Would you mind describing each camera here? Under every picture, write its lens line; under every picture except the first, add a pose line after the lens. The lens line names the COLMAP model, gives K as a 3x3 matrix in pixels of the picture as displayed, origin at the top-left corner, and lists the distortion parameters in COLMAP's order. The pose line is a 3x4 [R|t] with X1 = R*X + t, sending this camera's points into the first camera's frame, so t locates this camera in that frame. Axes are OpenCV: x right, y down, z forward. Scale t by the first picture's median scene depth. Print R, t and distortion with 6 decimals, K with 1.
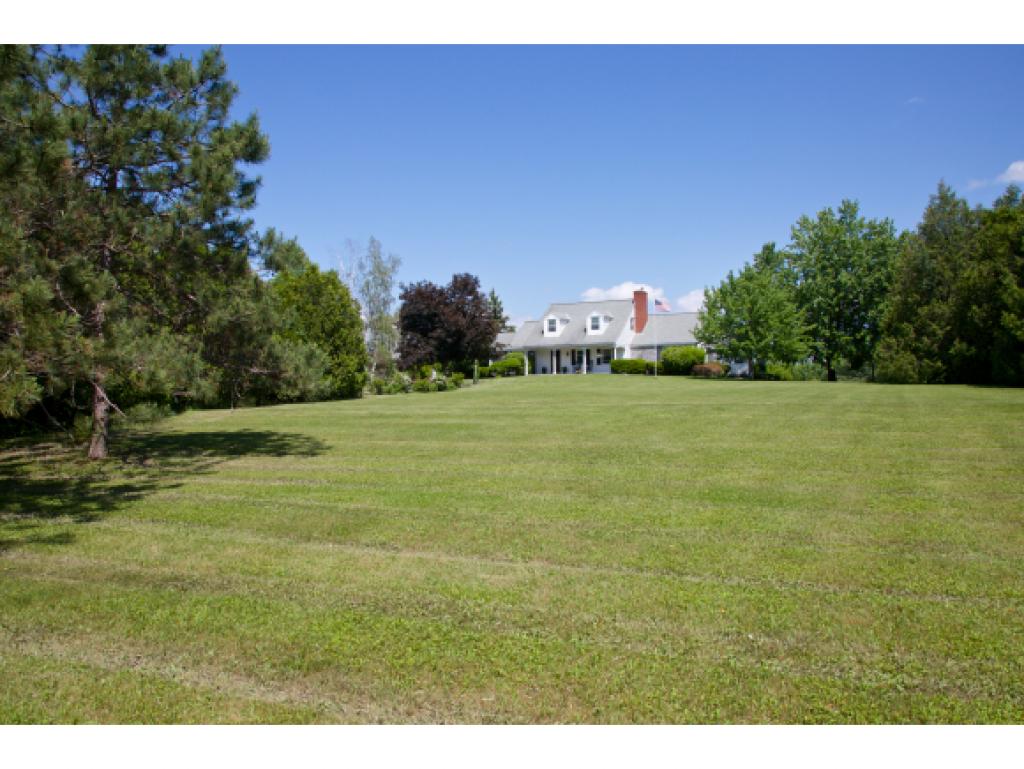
lens RADIAL K [[733.7, 0, 515.0], [0, 733.7, 385.0], [0, 0, 1]] dist [-0.084232, 0.002451]
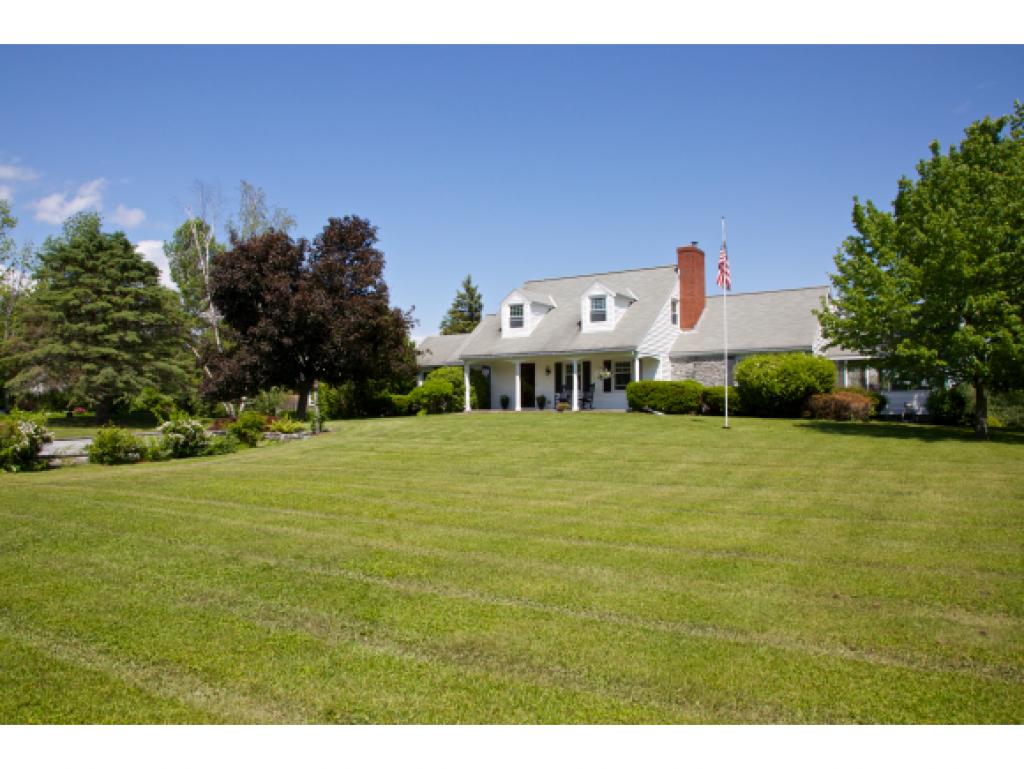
lens RADIAL K [[733.7, 0, 508.2], [0, 733.7, 384.1], [0, 0, 1]] dist [-0.084232, 0.002451]
pose [[0.996669, 0.004117, -0.081453, 0.088608], [-0.006725, 0.999473, -0.031771, -0.017121], [0.081279, 0.032213, 0.996171, 0.500460]]
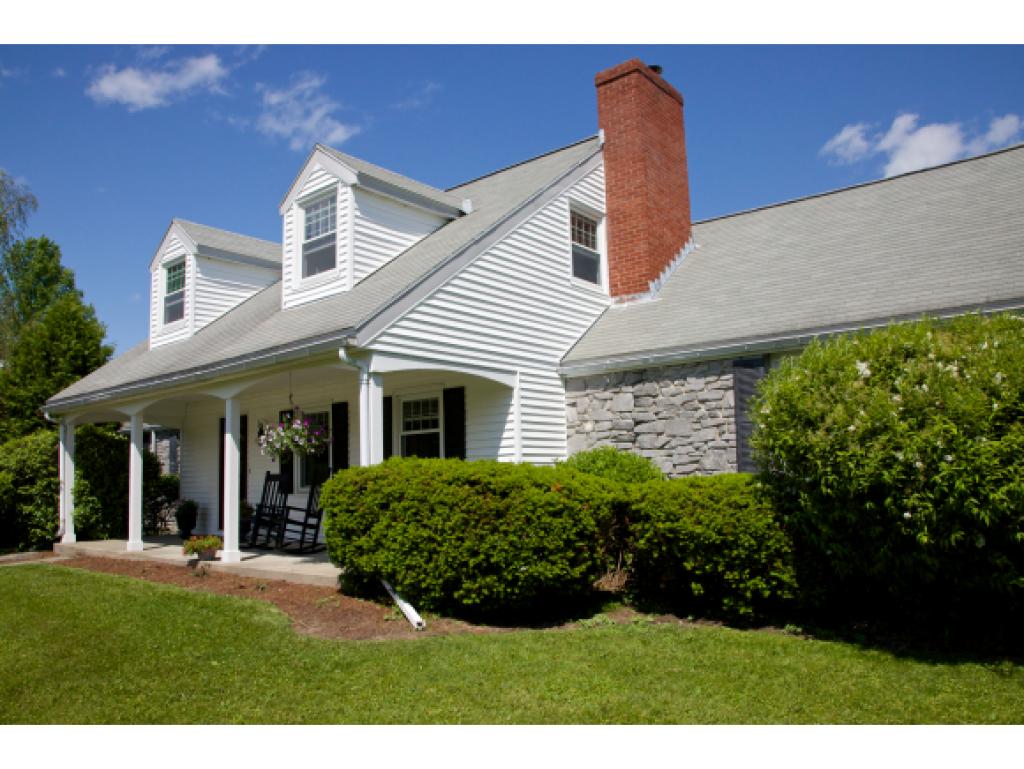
lens RADIAL K [[733.7, 0, 510.5], [0, 733.7, 386.9], [0, 0, 1]] dist [-0.084232, 0.002451]
pose [[0.981561, -0.044225, -0.185964, 0.176205], [0.022459, 0.992812, -0.117562, -0.032016], [0.189826, 0.111218, 0.975498, 0.853168]]
